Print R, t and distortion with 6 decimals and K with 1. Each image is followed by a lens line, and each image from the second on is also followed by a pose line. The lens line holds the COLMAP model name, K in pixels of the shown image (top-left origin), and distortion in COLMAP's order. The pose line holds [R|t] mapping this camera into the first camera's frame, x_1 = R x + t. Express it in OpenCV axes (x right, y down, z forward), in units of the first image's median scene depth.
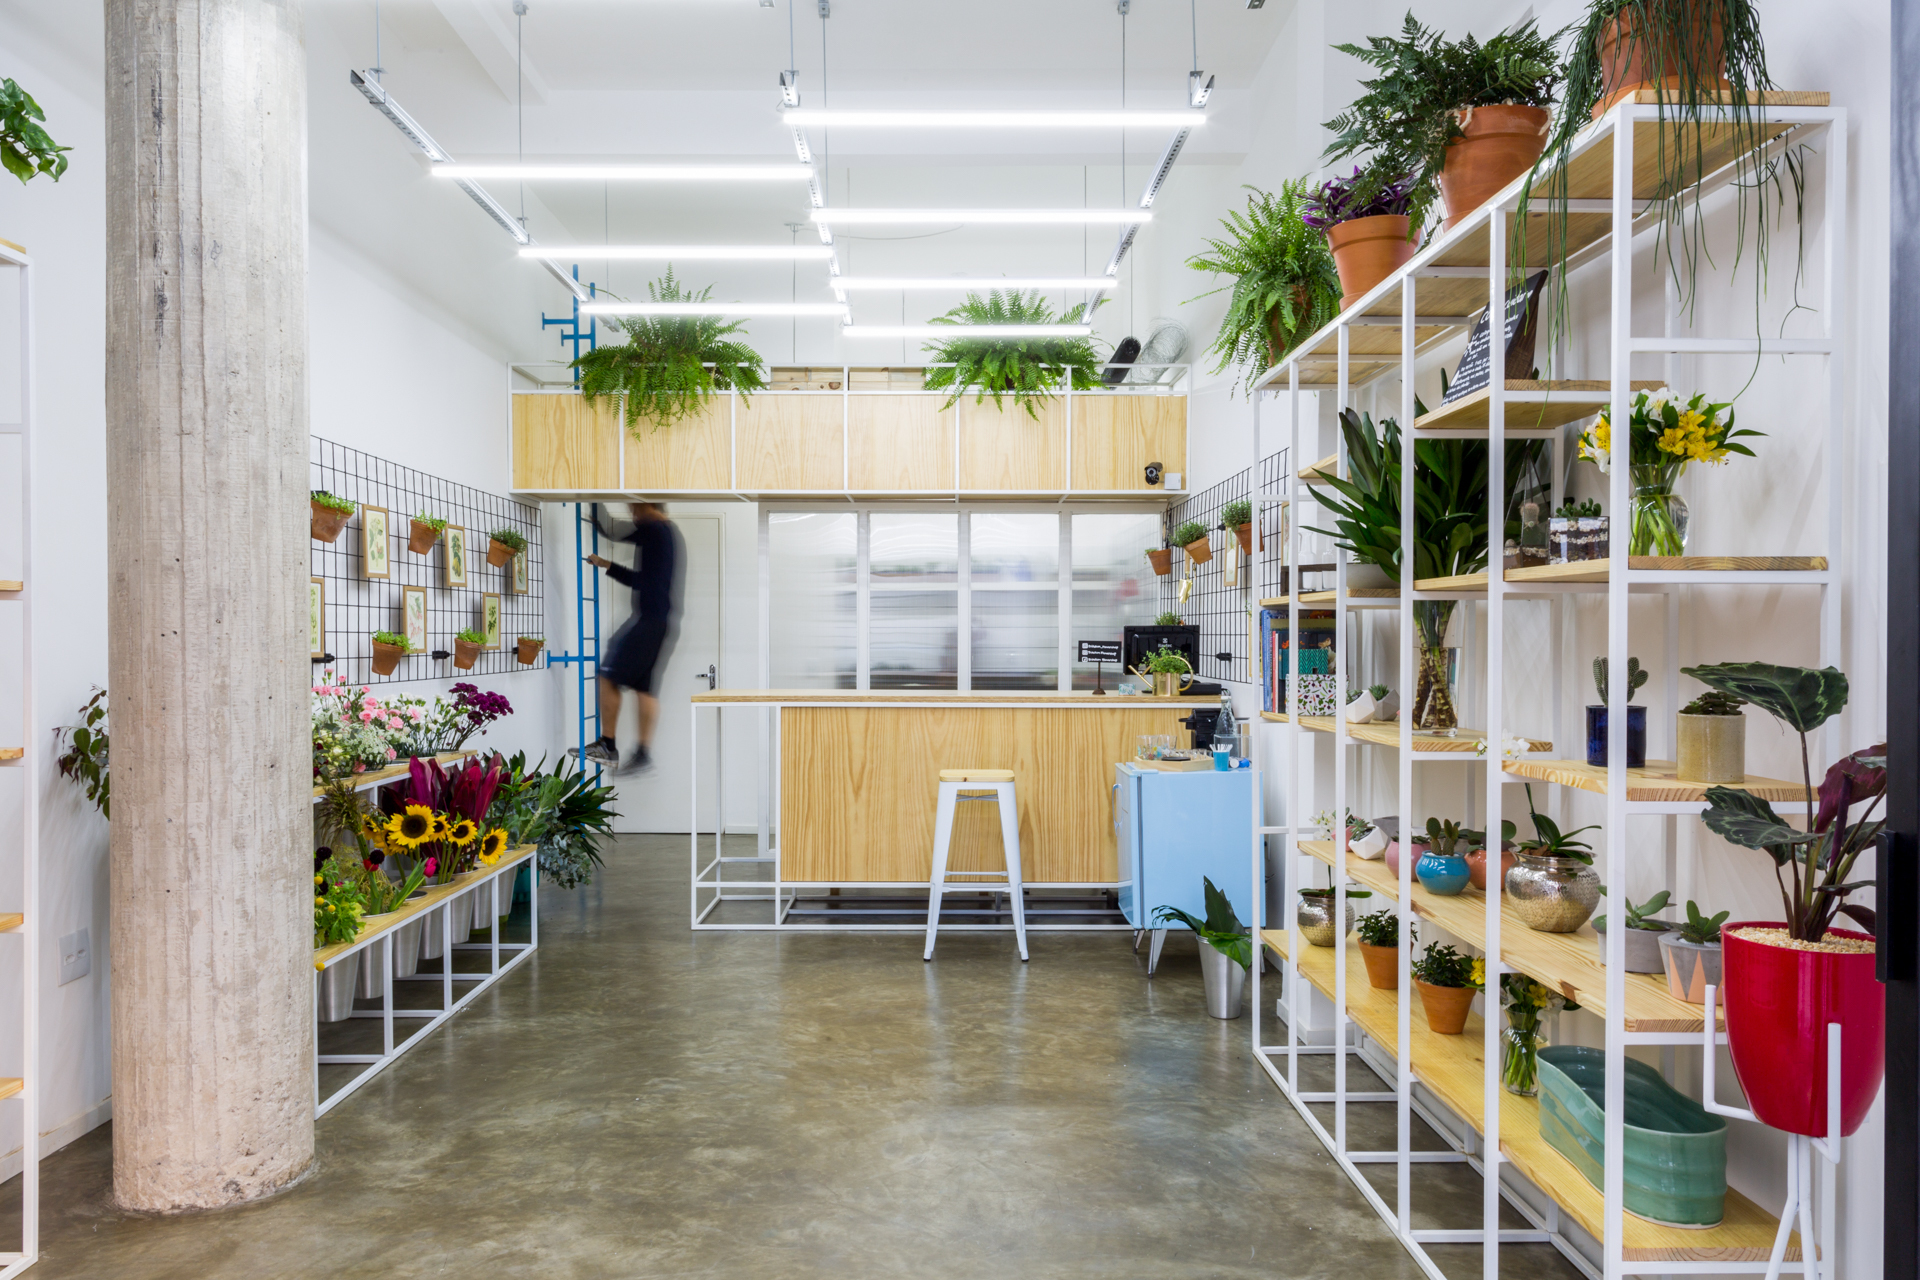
lens RADIAL K [[1354.8, 0, 960.3], [0, 1354.8, 653.2], [0, 0, 1]] dist [0.012446, -0.004268]
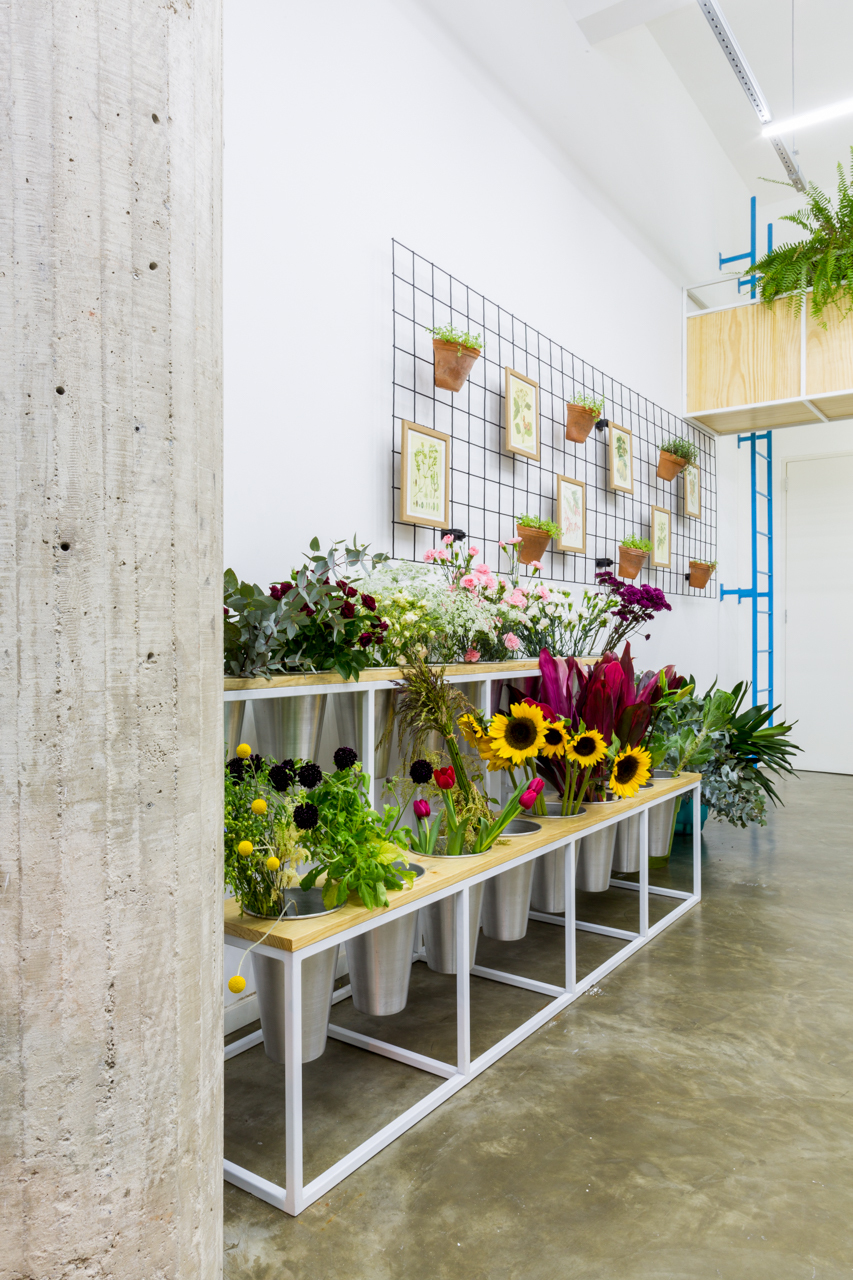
lens RADIAL K [[884.5, 0, 426.5], [0, 884.5, 640.0], [0, 0, 1]] dist [0.007095, -0.000389]
pose [[0.812273, 0.005366, -0.583253, -0.138759], [-0.009712, 0.999943, -0.004327, 0.065487], [0.583196, 0.009180, 0.812279, 0.479176]]
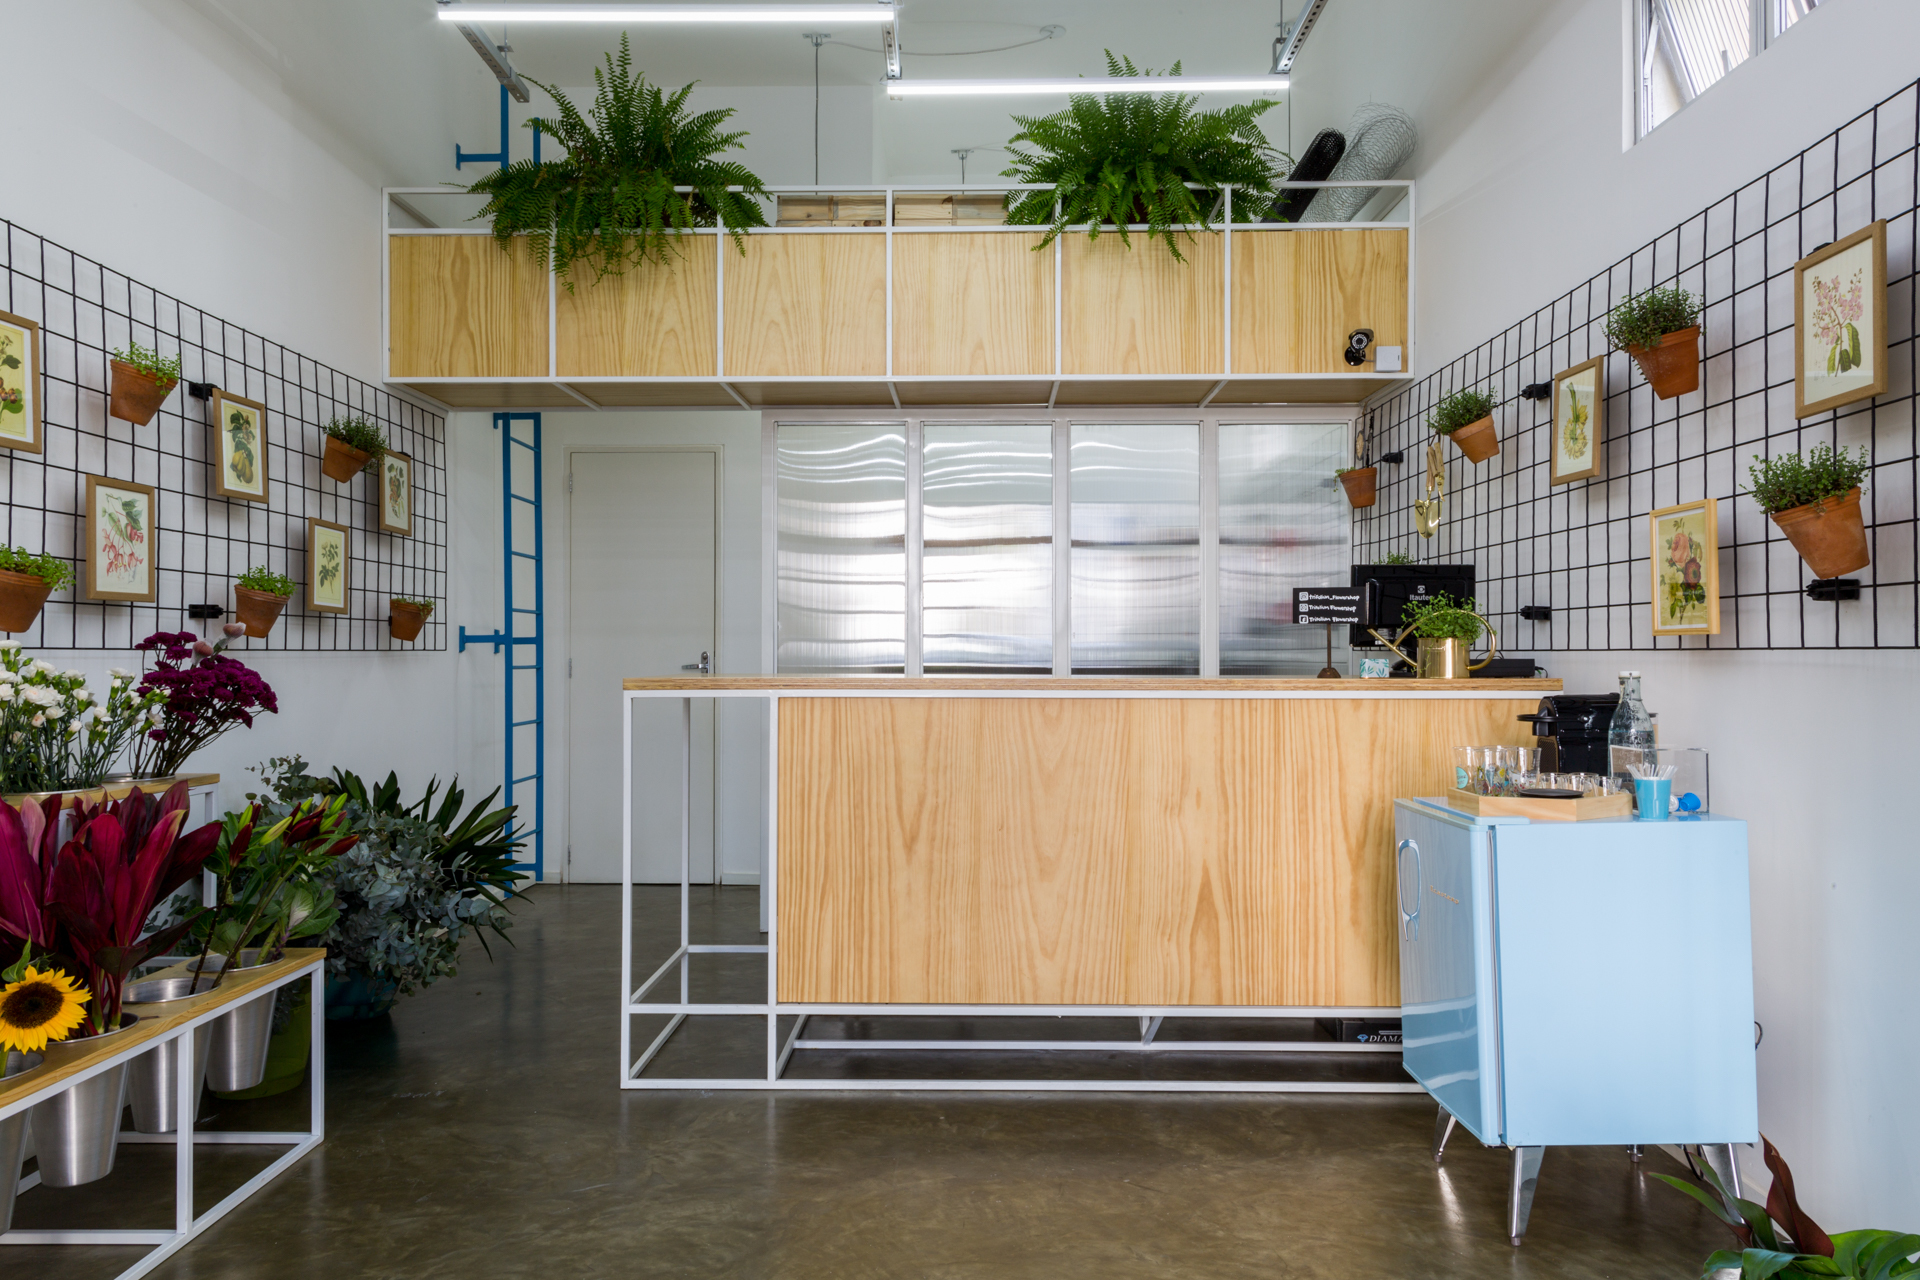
lens RADIAL K [[1308.0, 0, 966.0], [0, 1308.0, 628.4], [0, 0, 1]] dist [0.022601, 0.001142]
pose [[0.999736, -0.001968, -0.022906, -0.043335], [0.001213, 0.999457, -0.032933, 0.031091], [0.022959, 0.032896, 0.999195, 0.484250]]
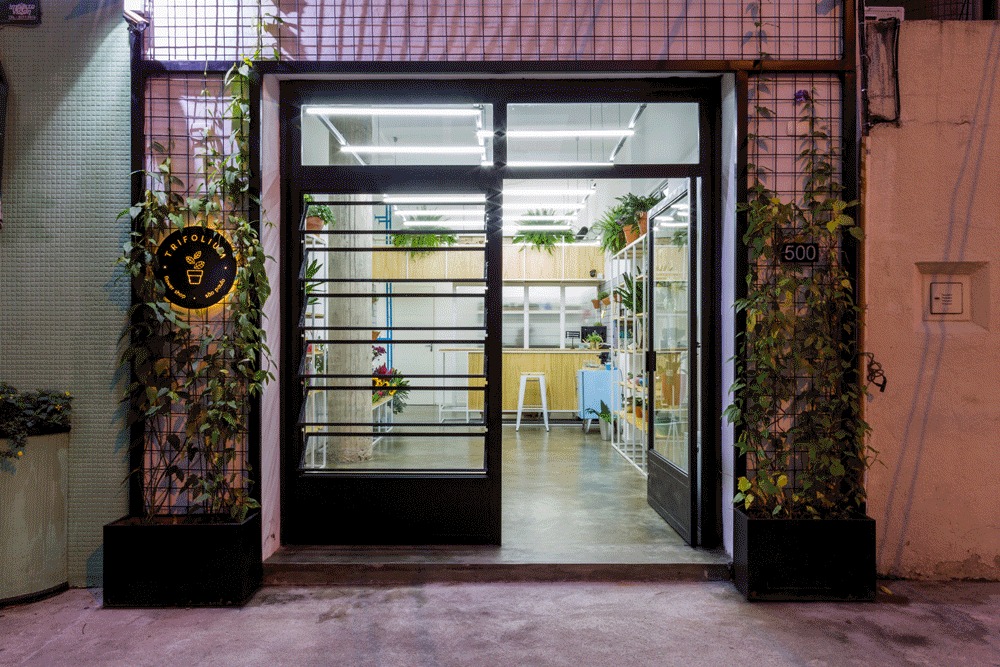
lens RADIAL K [[705.6, 0, 500.2], [0, 705.6, 340.4], [0, 0, 1]] dist [0.012446, -0.004268]
pose [[0.999761, 0.000011, -0.021852, -0.027830], [-0.000137, 0.999983, -0.005796, 0.023105], [0.021852, 0.005798, 0.999744, -0.651814]]
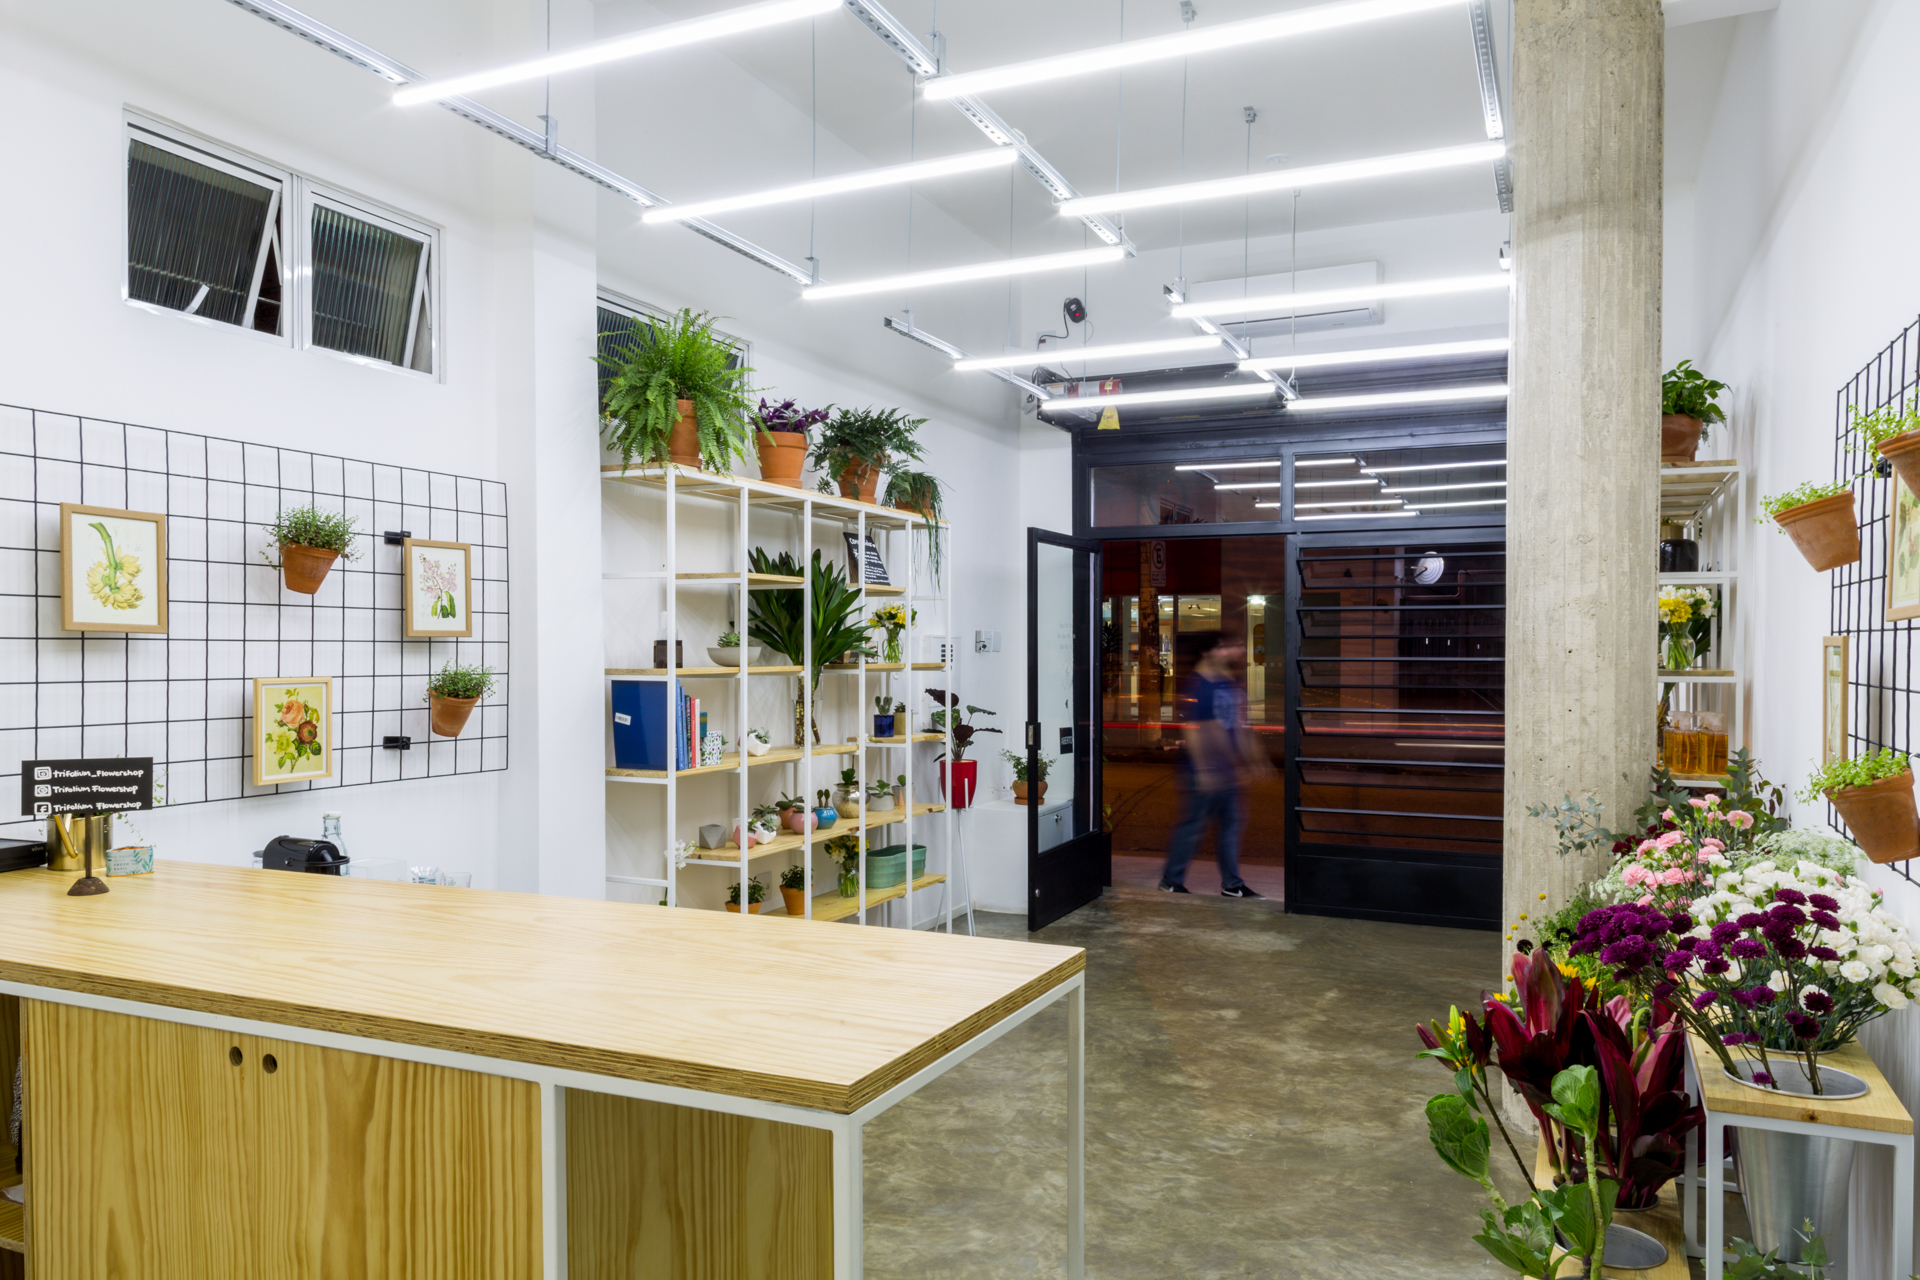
lens RADIAL K [[1326.8, 0, 955.8], [0, 1326.8, 675.6], [0, 0, 1]] dist [0.007095, -0.000389]
pose [[-0.897949, -0.001568, 0.440096, -0.339003], [0.010888, 0.999608, 0.025777, -0.044942], [-0.439965, 0.027938, -0.897580, 1.407156]]
